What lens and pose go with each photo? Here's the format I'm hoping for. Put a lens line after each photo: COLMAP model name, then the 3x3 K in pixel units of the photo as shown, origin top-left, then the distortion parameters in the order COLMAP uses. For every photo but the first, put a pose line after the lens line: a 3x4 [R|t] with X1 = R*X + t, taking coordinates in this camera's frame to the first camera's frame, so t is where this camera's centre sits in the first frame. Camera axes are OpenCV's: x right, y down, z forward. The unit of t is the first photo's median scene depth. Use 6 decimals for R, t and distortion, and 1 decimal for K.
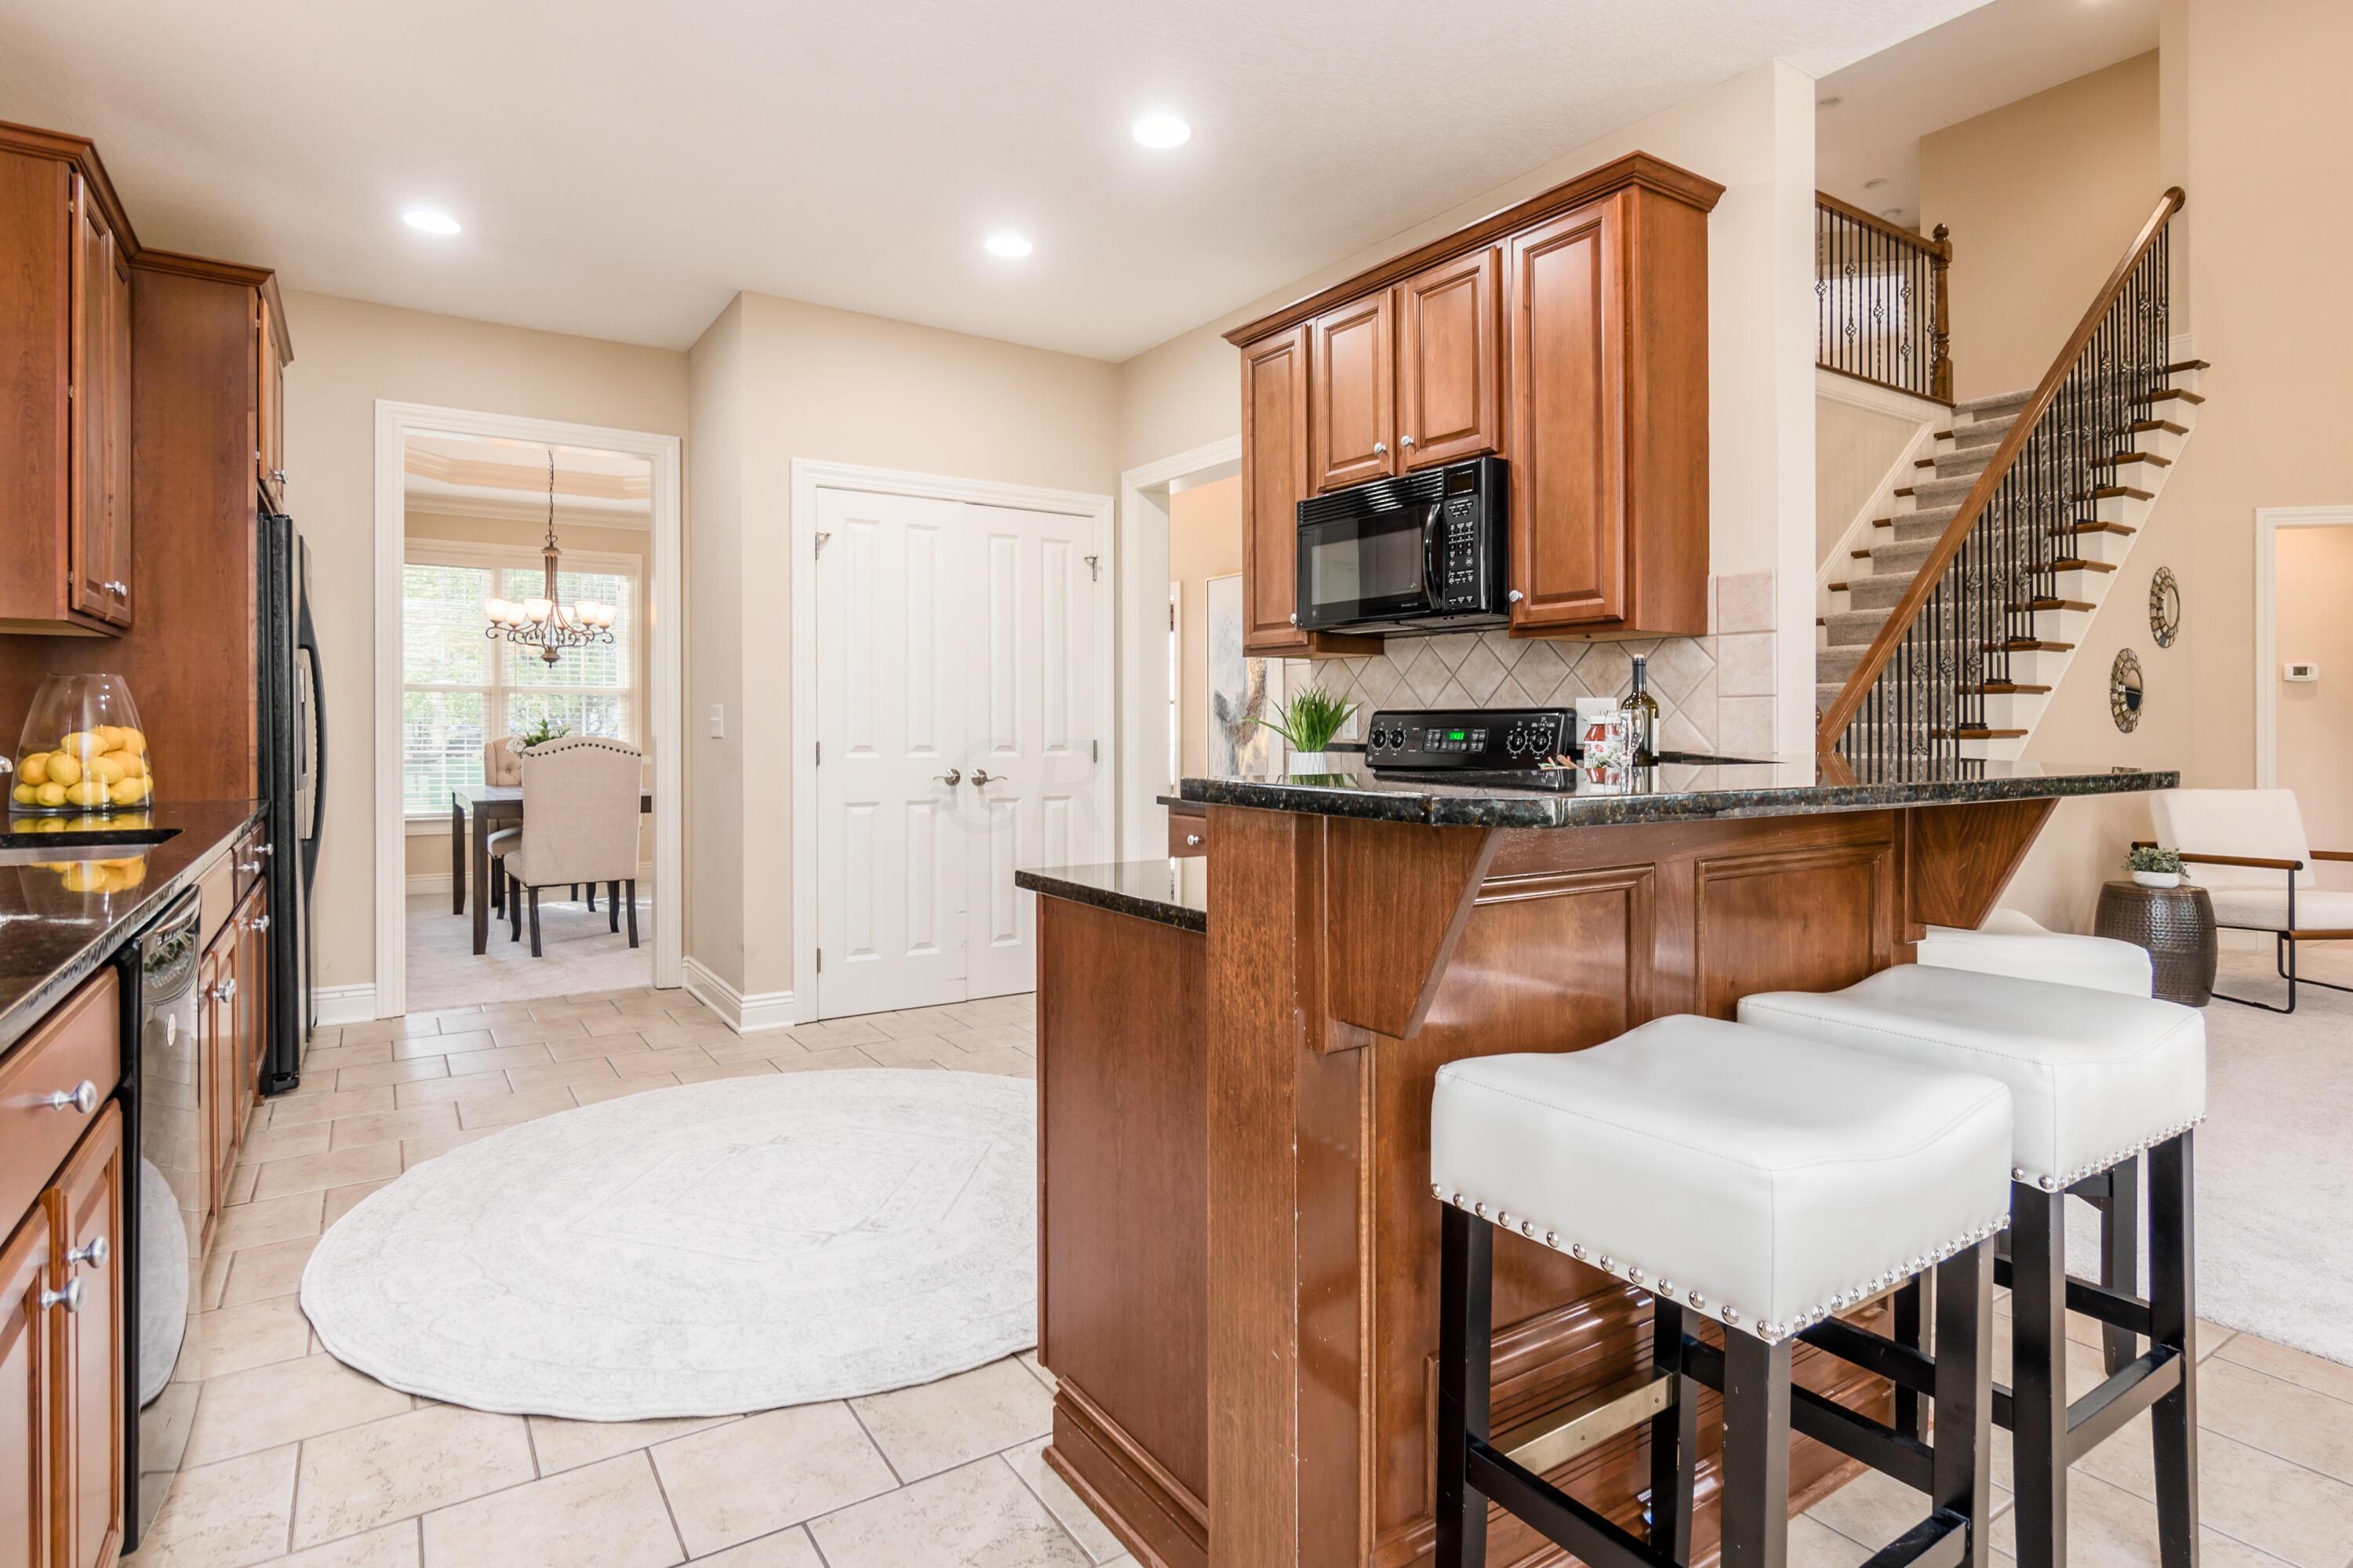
lens RADIAL K [[1220.3, 0, 1174.3], [0, 1220.3, 734.6], [0, 0, 1]] dist [-0.002360, -0.000377]
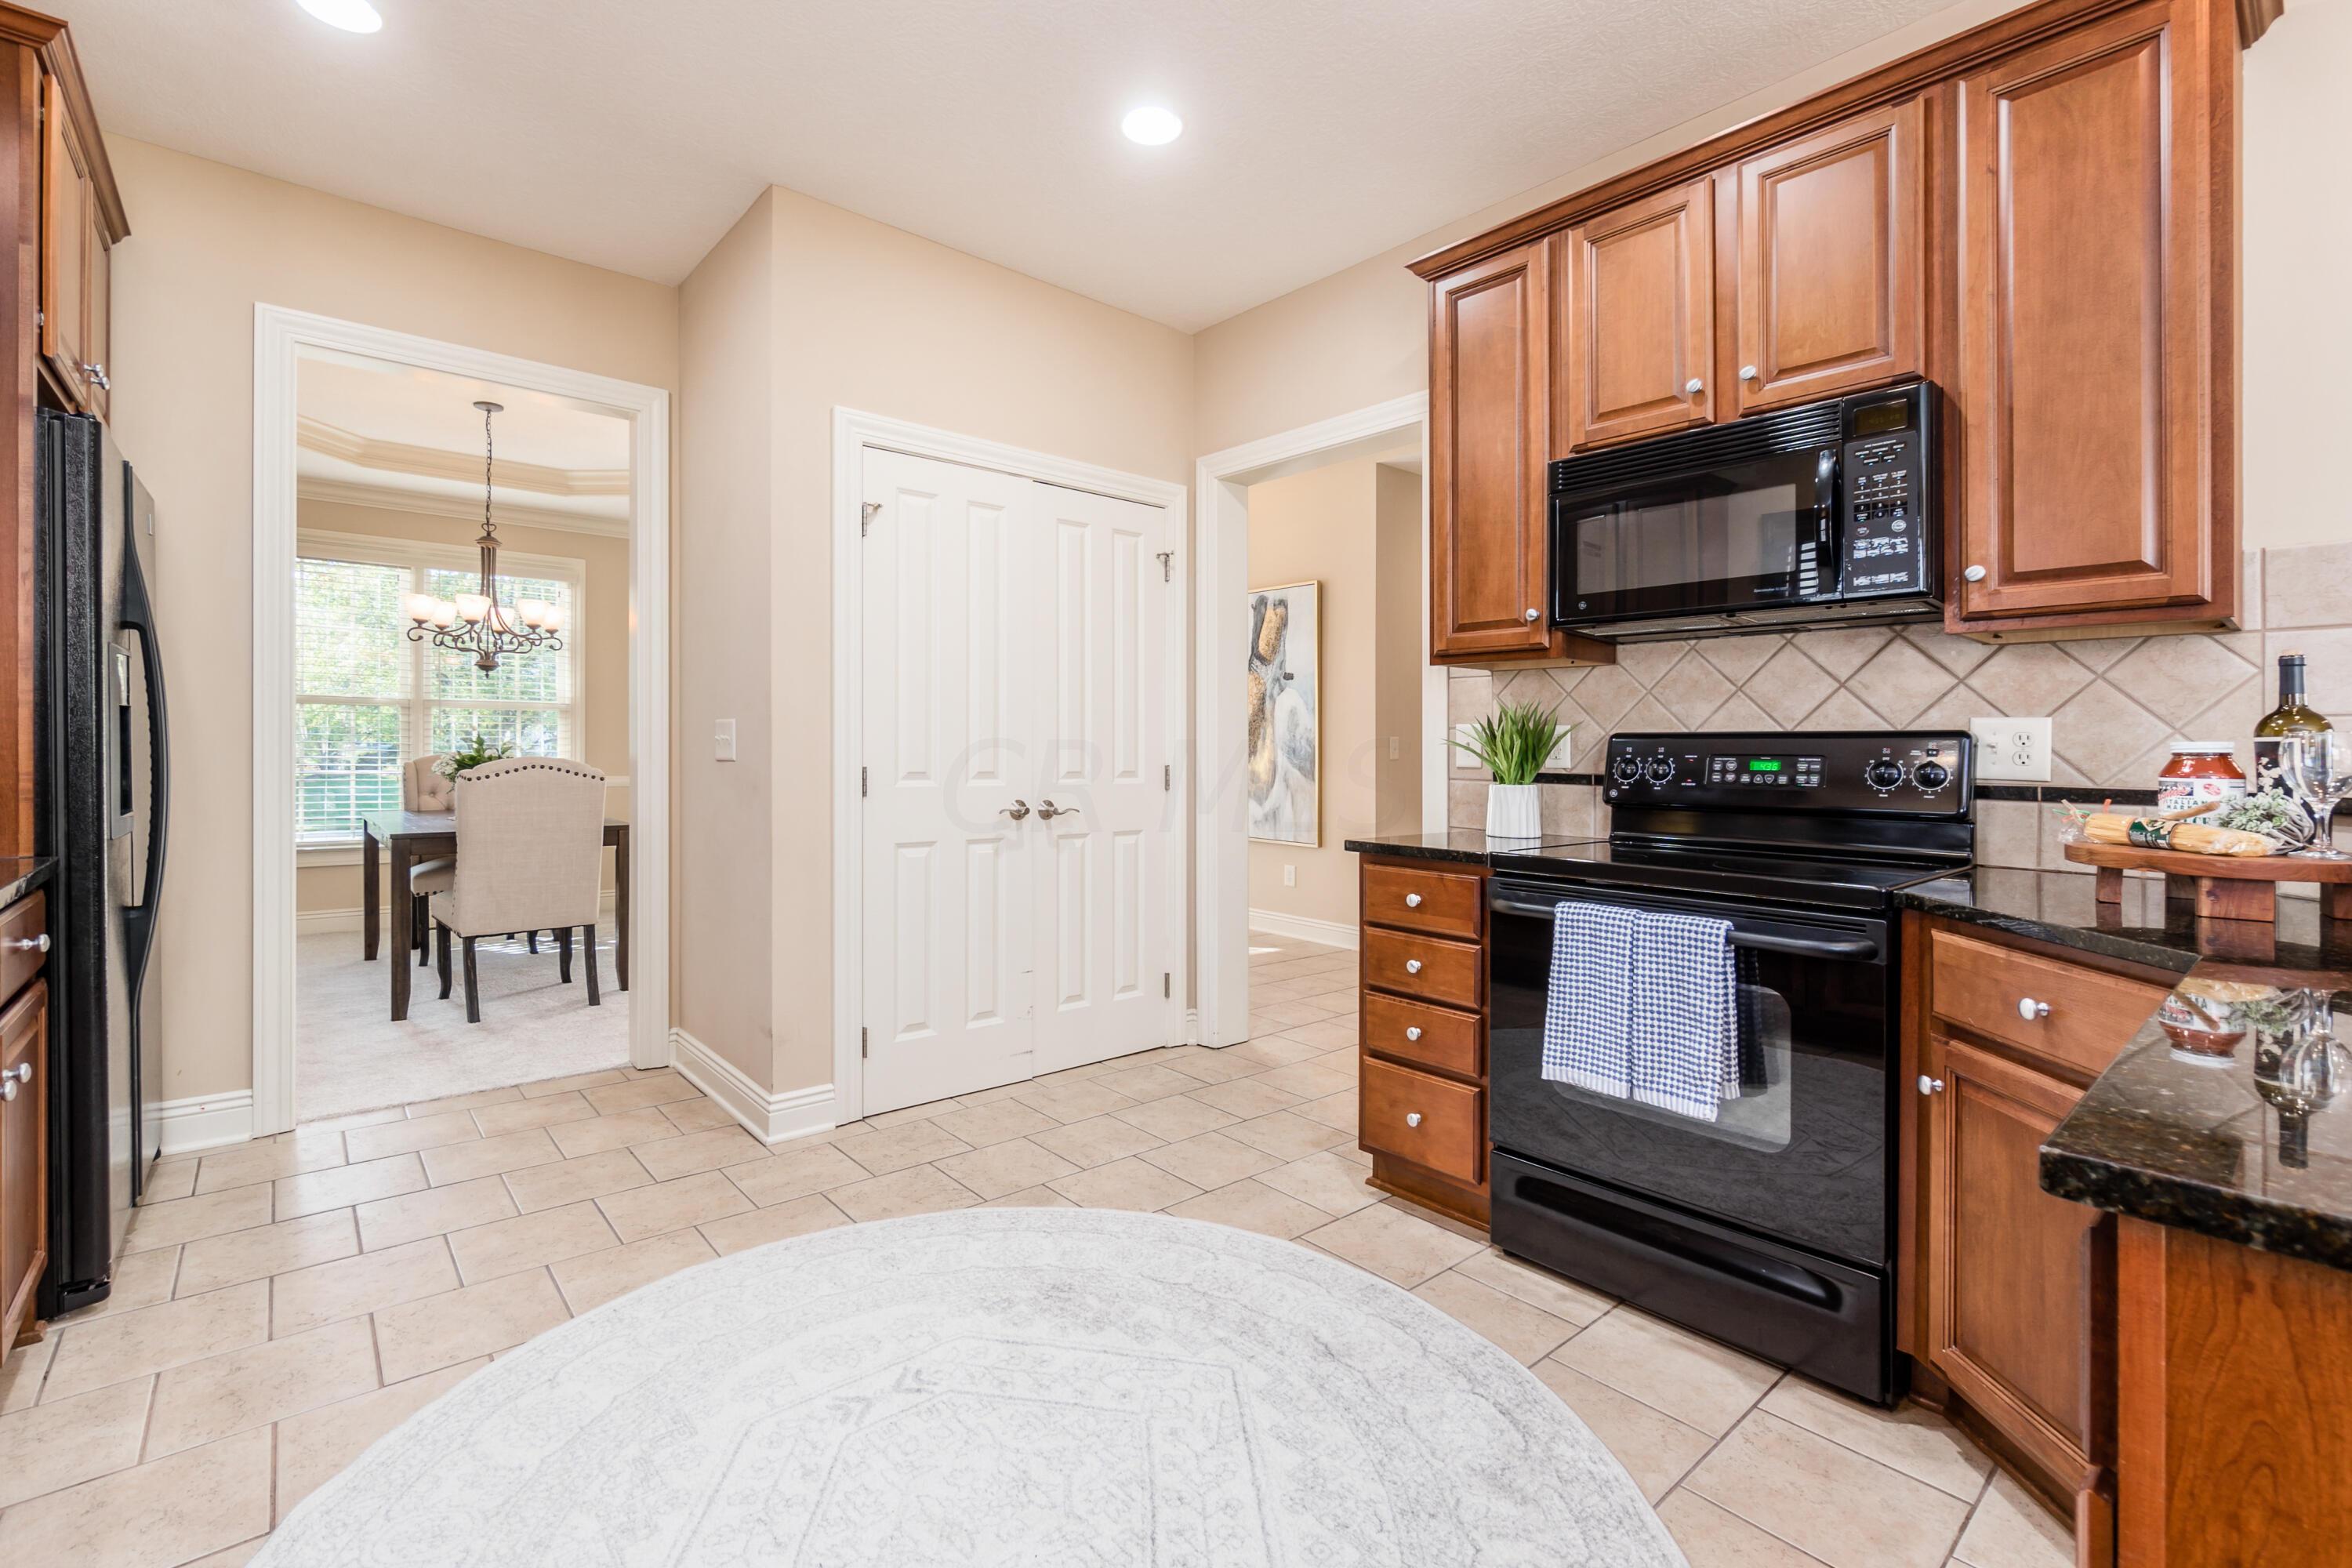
lens RADIAL K [[1053.3, 0, 1165.6], [0, 1053.3, 761.0], [0, 0, 1]] dist [-0.001797, -0.000174]
pose [[0.993045, 0.005721, 0.117594, -0.179778], [-0.006293, 0.999970, 0.004499, -0.002098], [-0.117565, -0.005208, 0.993052, 0.299768]]
